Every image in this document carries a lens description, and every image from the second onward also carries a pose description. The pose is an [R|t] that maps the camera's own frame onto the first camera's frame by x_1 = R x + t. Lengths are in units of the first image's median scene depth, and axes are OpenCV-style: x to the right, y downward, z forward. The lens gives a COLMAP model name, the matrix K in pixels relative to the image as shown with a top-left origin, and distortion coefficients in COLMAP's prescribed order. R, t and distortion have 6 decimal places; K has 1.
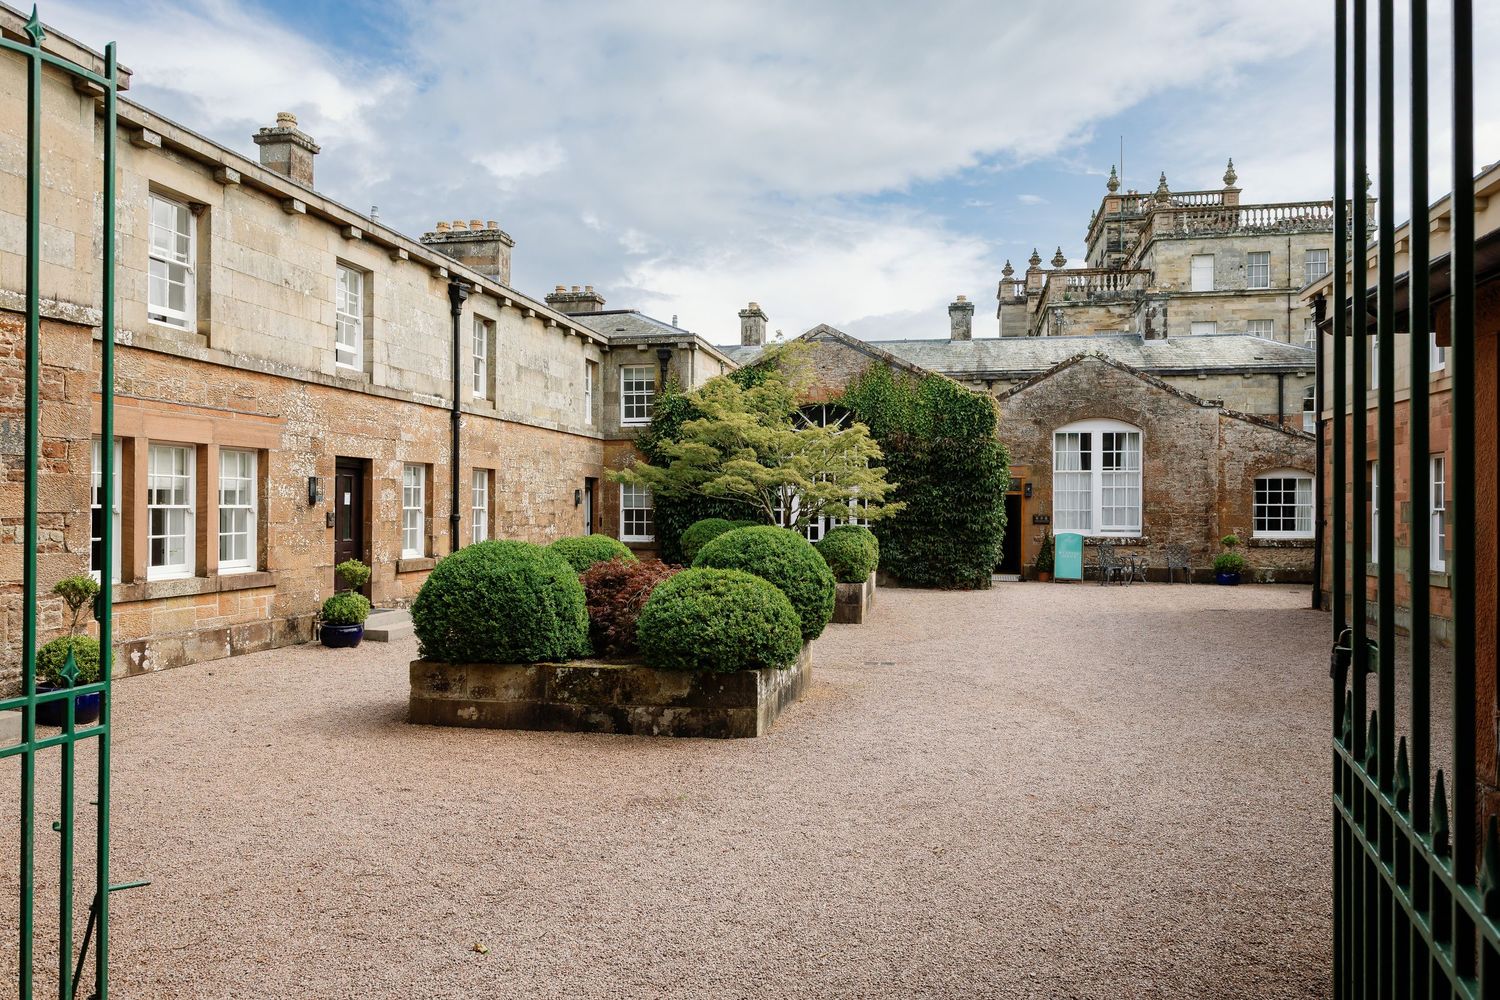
lens RADIAL K [[1048.1, 0, 750.0], [0, 1048.1, 500.0], [0, 0, 1]] dist [0.011050, 0.001233]
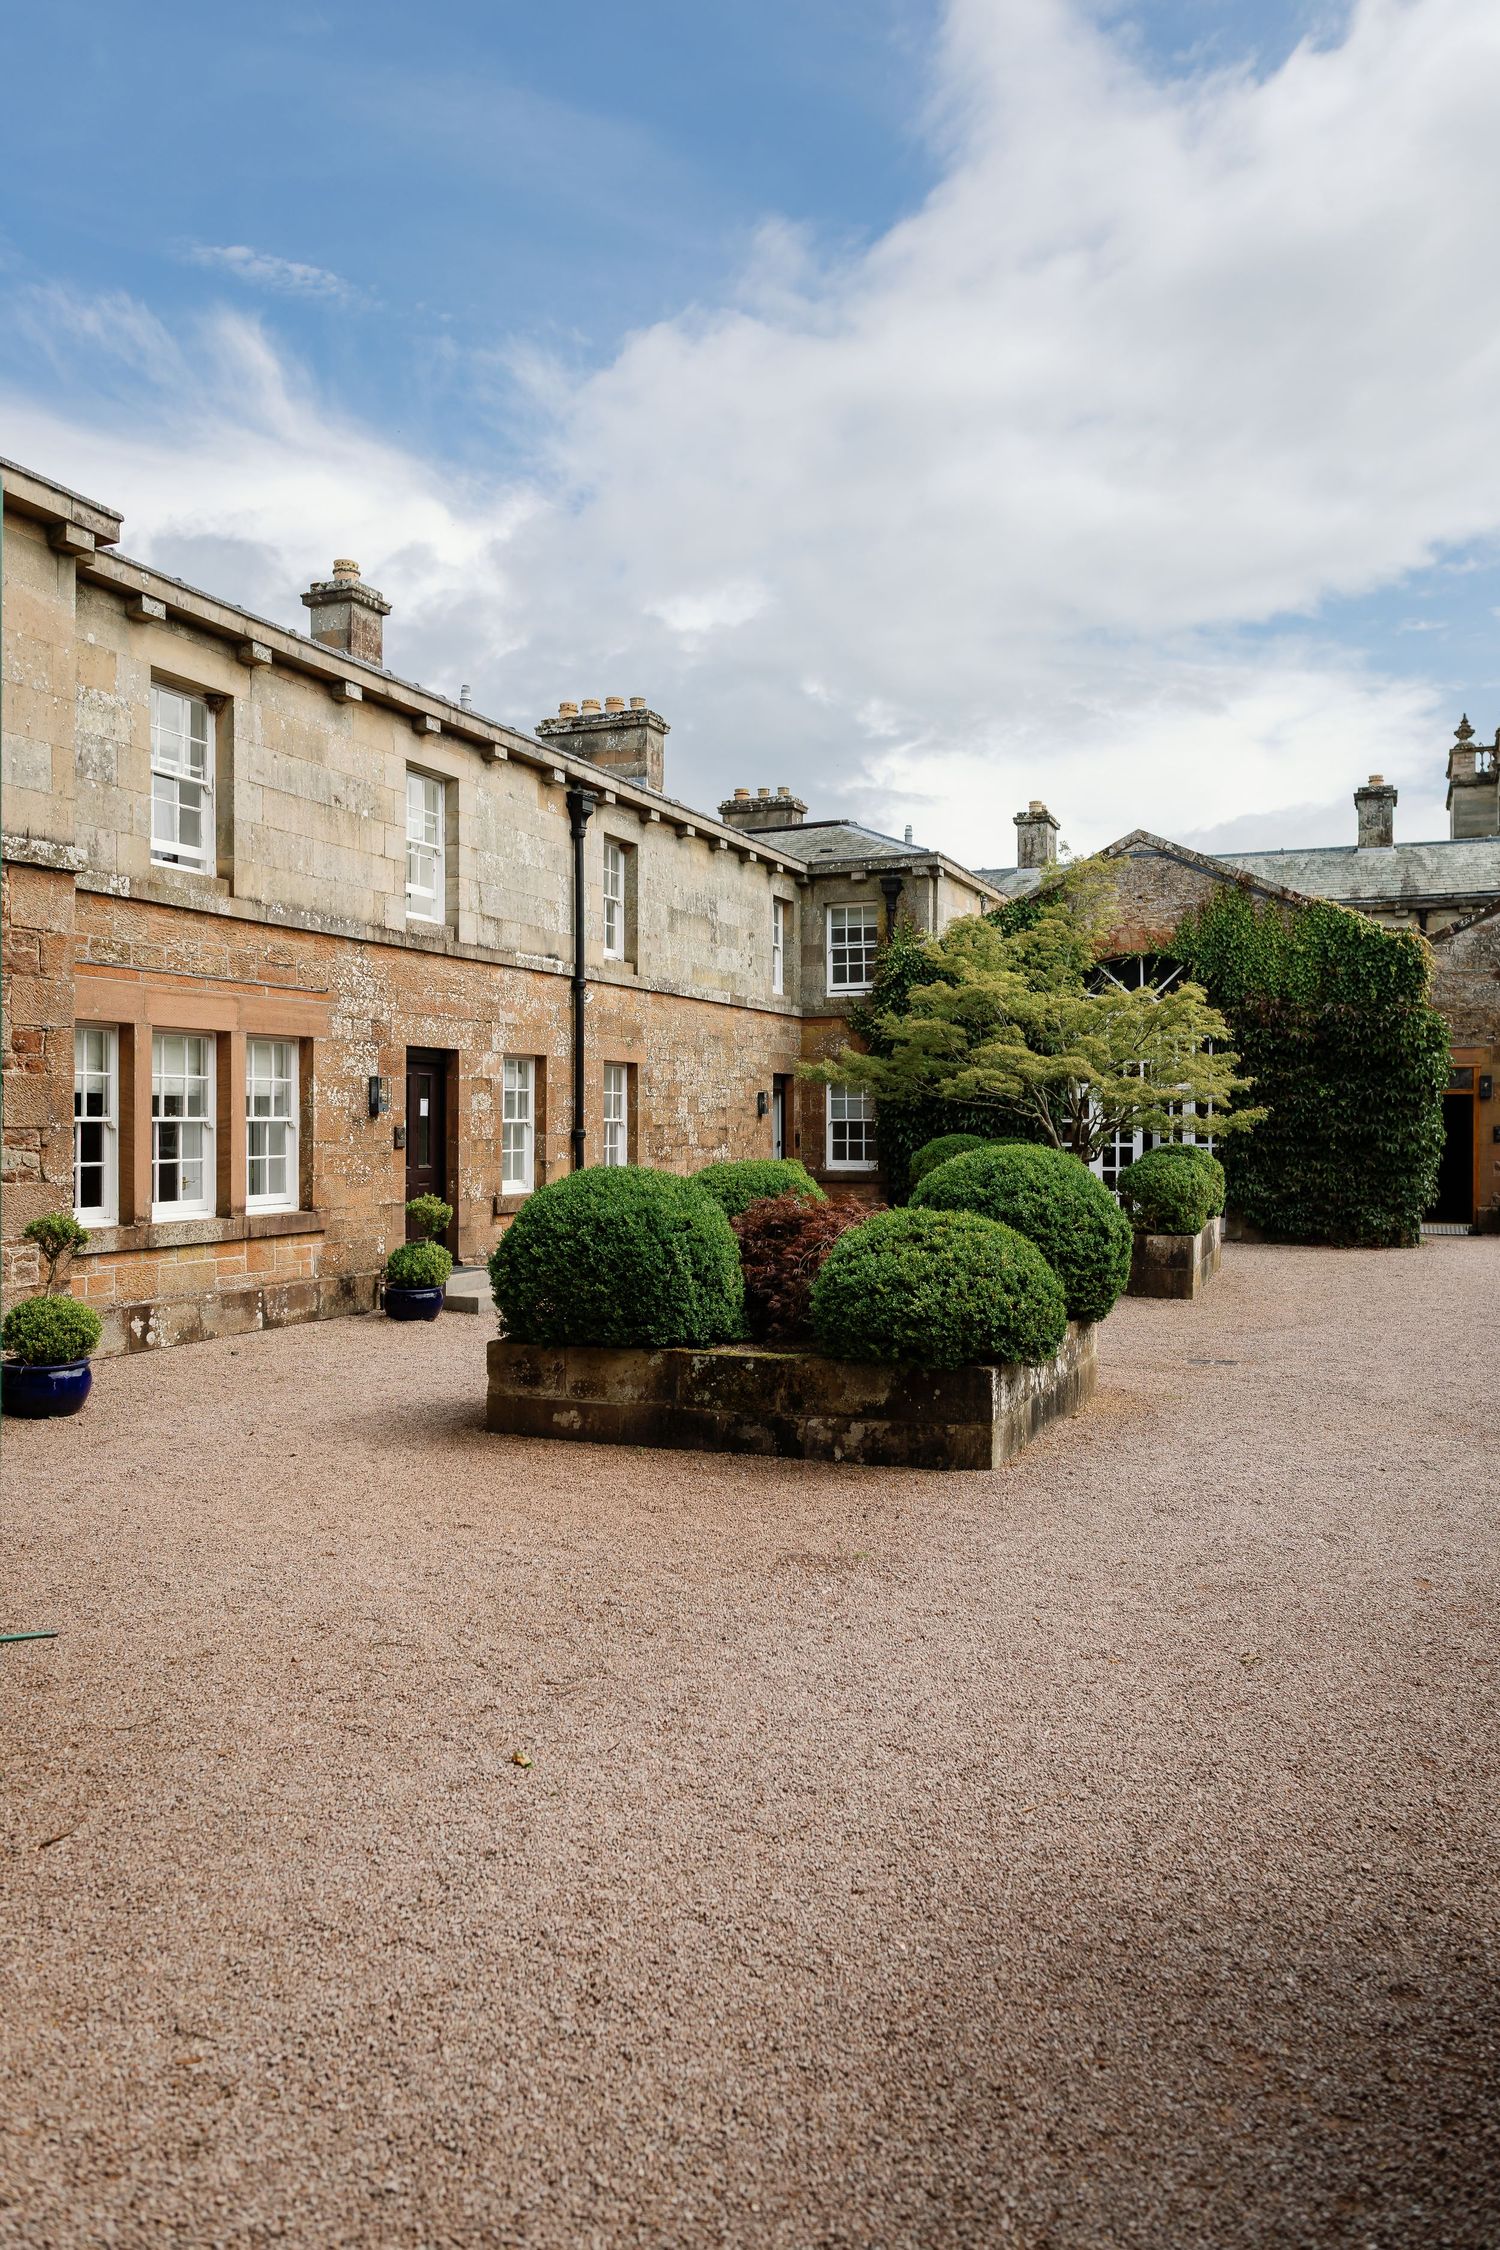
lens RADIAL K [[1587.0, 0, 750.0], [0, 1587.0, 1125.0], [0, 0, 1]] dist [0.006352, 0.002535]
pose [[0.981653, -0.004534, -0.190625, 0.034283], [0.006483, 0.999933, 0.009601, 0.001939], [0.190568, -0.010660, 0.981616, 0.007300]]
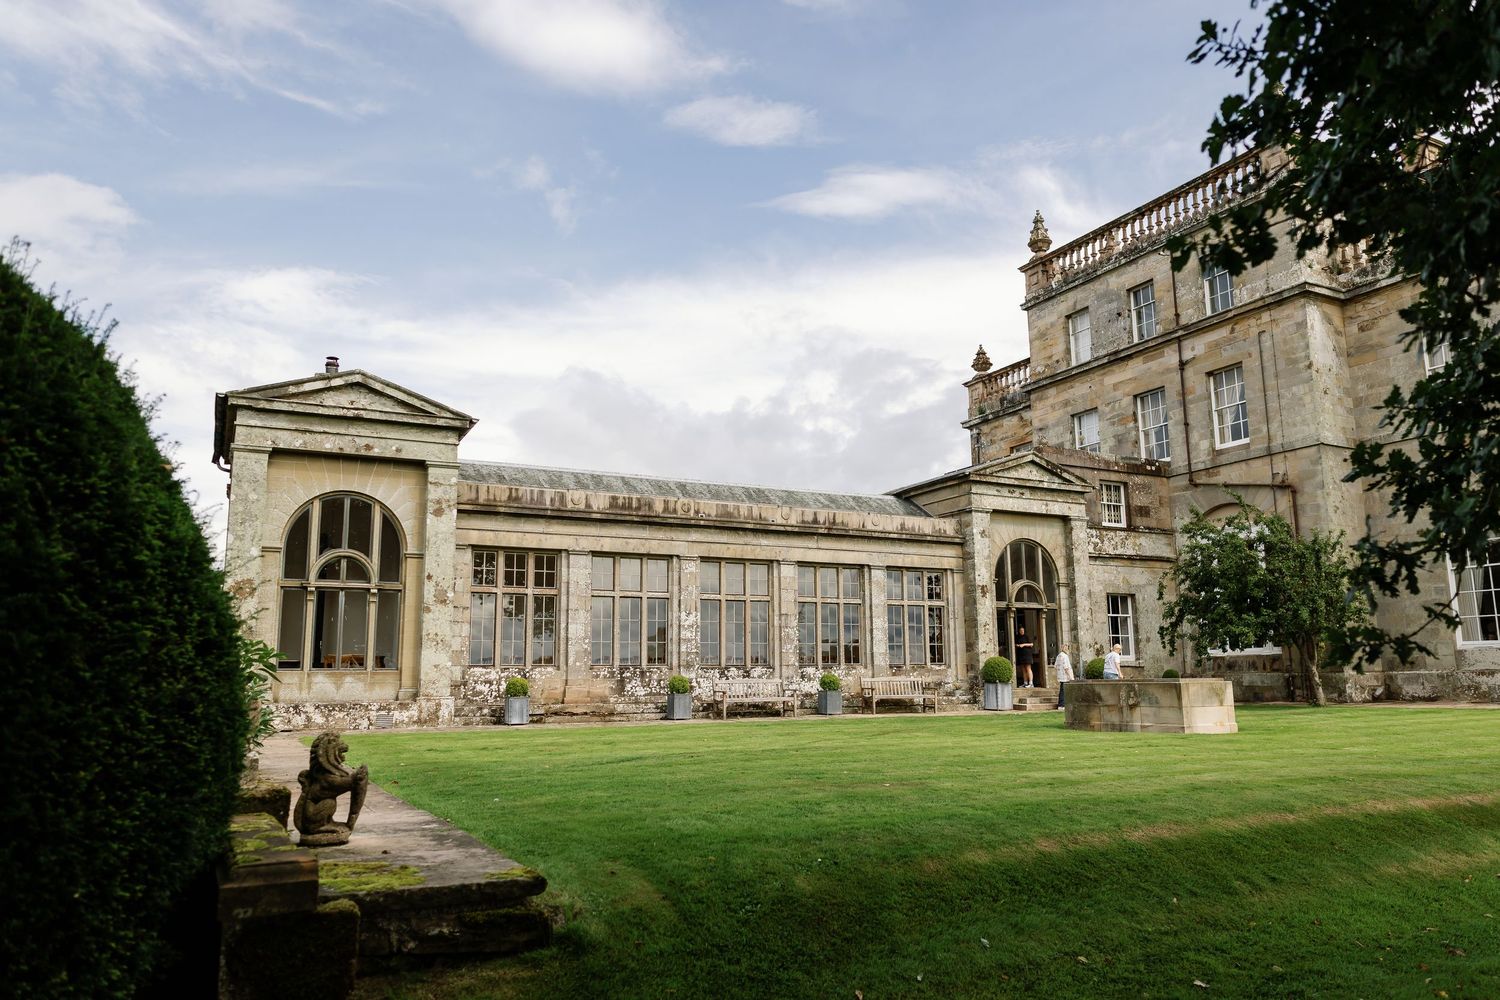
lens RADIAL K [[1058.0, 0, 750.0], [0, 1058.0, 500.0], [0, 0, 1]] dist [0.006352, 0.002535]
pose [[0.629324, -0.146289, -0.763250, 1.743607], [0.019916, 0.984836, -0.172338, -0.021301], [0.776888, 0.093256, 0.622695, 0.986957]]
